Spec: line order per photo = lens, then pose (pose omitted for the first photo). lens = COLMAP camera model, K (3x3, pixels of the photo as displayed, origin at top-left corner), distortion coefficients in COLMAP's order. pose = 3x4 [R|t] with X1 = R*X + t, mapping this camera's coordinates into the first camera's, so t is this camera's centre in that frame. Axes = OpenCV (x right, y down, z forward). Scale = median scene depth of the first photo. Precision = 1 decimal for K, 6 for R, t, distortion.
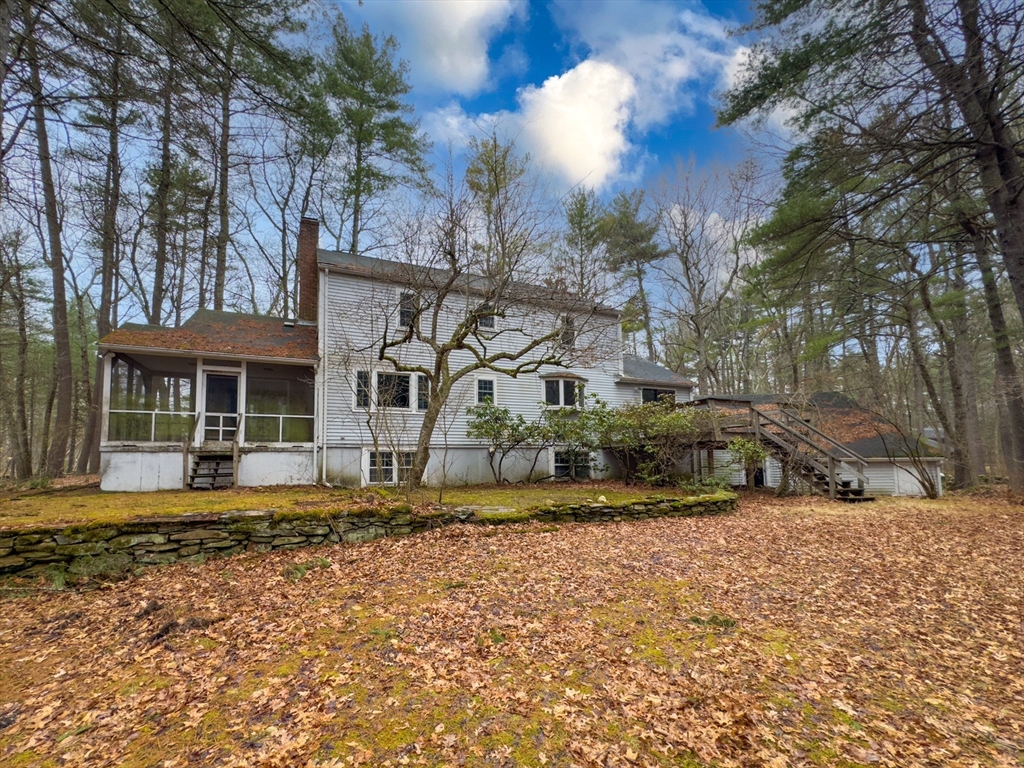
lens RADIAL K [[437.9, 0, 512.2], [0, 437.9, 418.3], [0, 0, 1]] dist [0.001380, 0.000111]
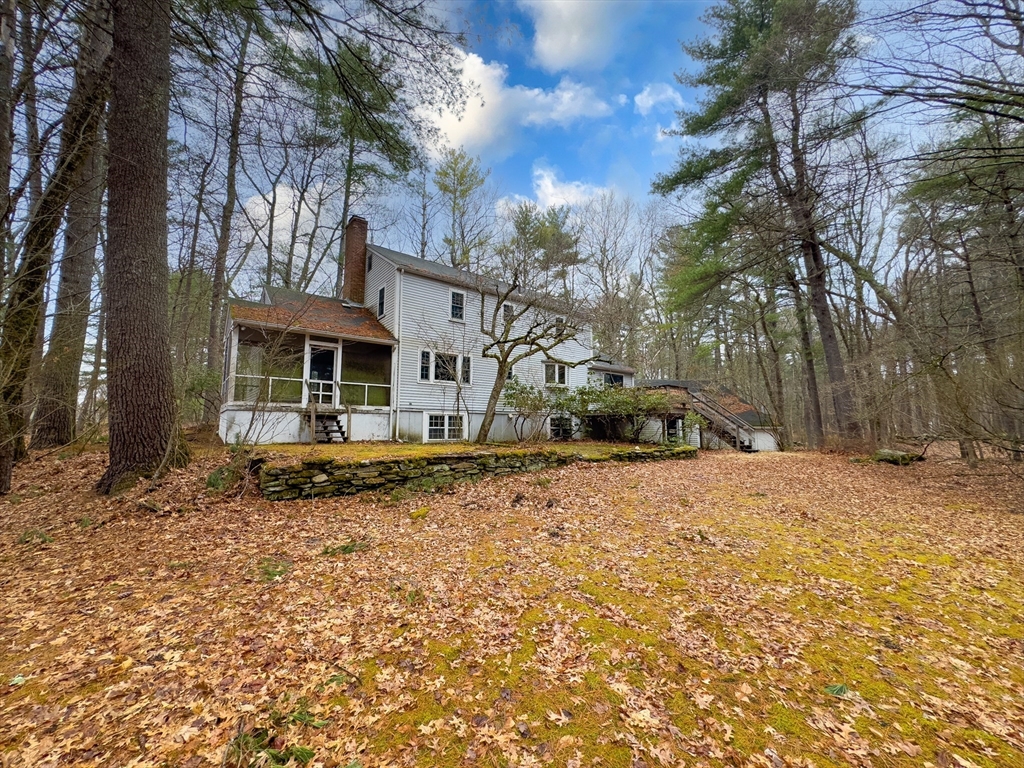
lens RADIAL K [[423.4, 0, 501.8], [0, 423.4, 370.9], [0, 0, 1]] dist [0.001023, 0.000204]
pose [[0.964481, 0.049738, 0.259426, -0.478906], [-0.040657, 0.998362, -0.040255, -0.011110], [-0.261003, 0.028278, 0.964924, -0.259484]]
